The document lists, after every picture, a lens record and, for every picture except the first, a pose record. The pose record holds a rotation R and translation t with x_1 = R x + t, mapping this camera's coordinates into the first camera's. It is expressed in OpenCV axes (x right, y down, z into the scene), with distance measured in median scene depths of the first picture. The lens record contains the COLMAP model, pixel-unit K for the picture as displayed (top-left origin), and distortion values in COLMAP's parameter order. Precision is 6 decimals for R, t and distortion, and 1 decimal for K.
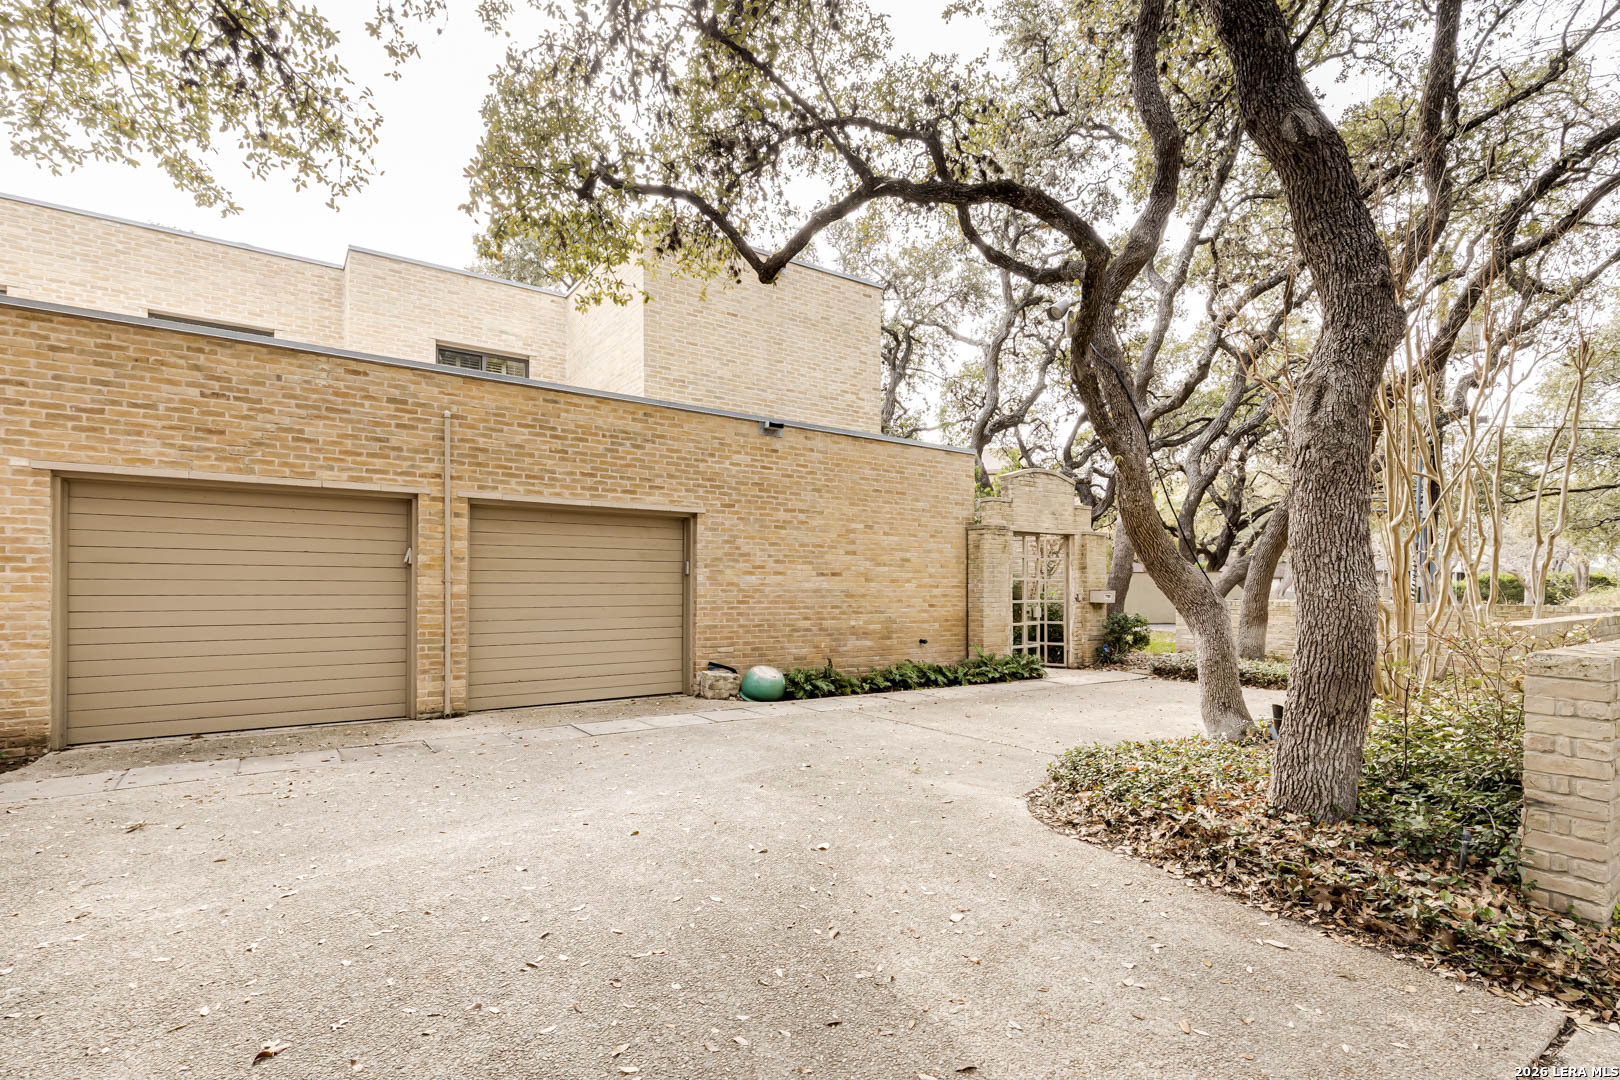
lens RADIAL K [[745.2, 0, 852.4], [0, 745.2, 585.8], [0, 0, 1]] dist [0.001263, 0.000116]
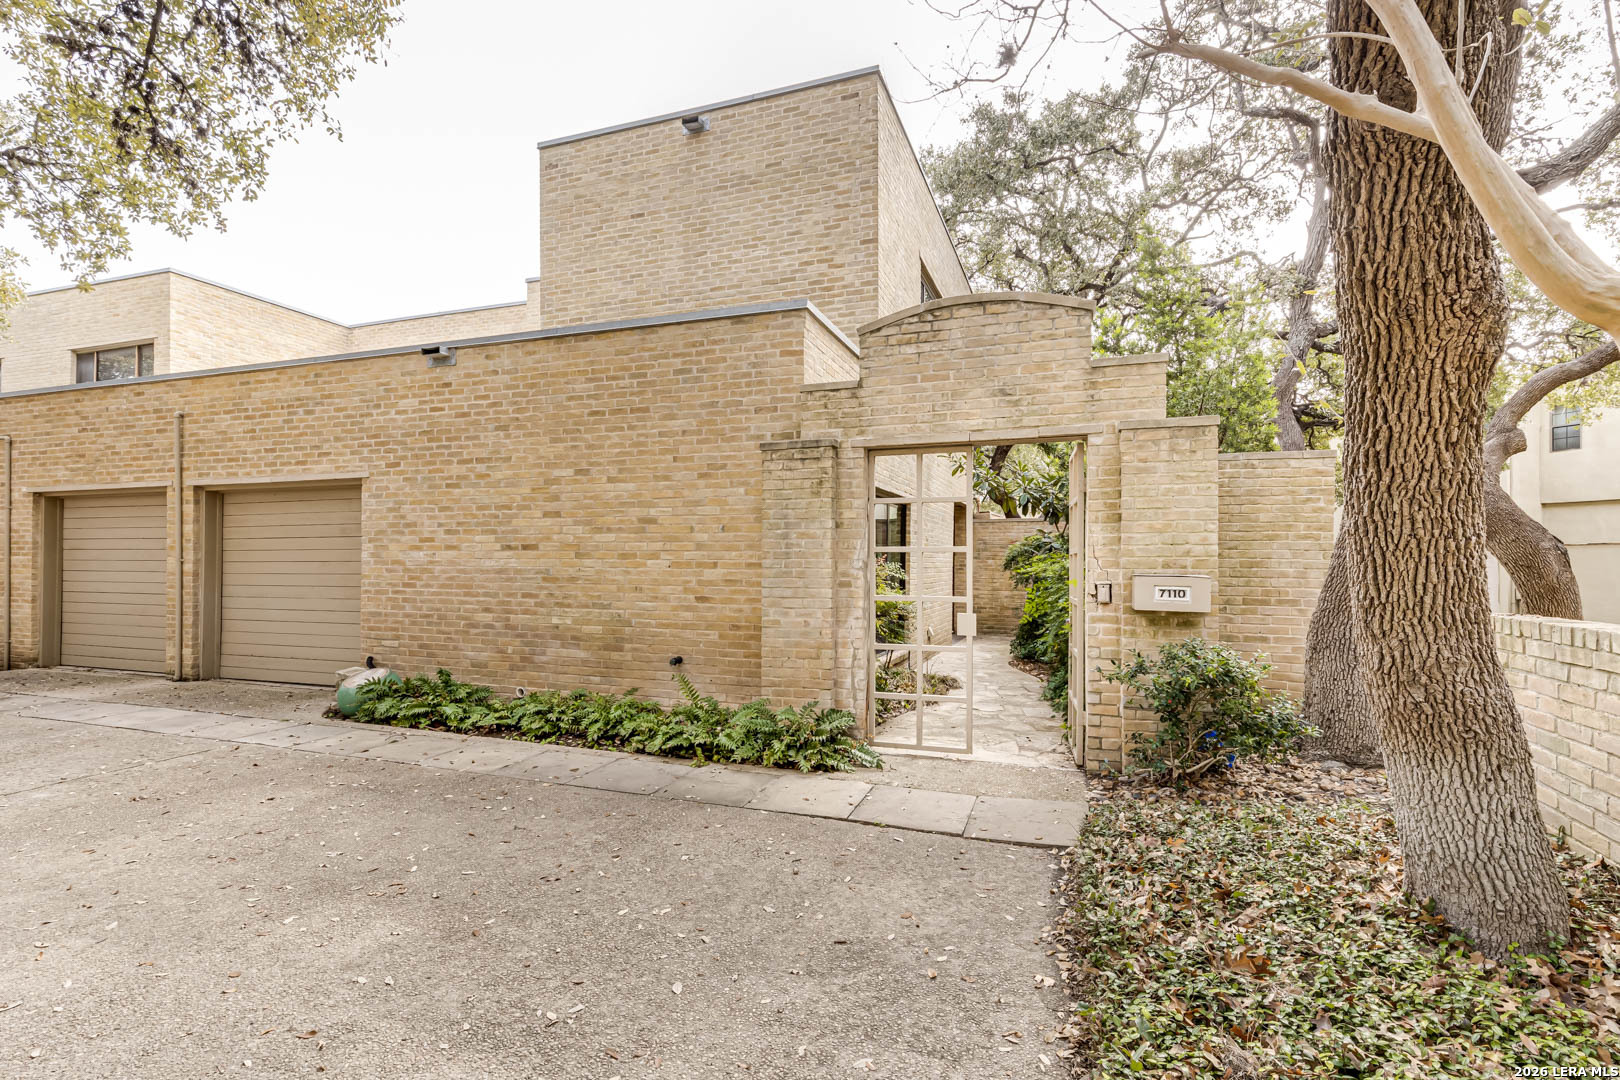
lens RADIAL K [[745.2, 0, 813.1], [0, 745.2, 547.7], [0, 0, 1]] dist [0.001263, 0.000116]
pose [[0.570598, -0.012890, -0.821128, 0.723767], [0.004452, 0.999911, -0.012602, -0.005584], [0.821217, 0.003535, 0.570604, 0.876779]]
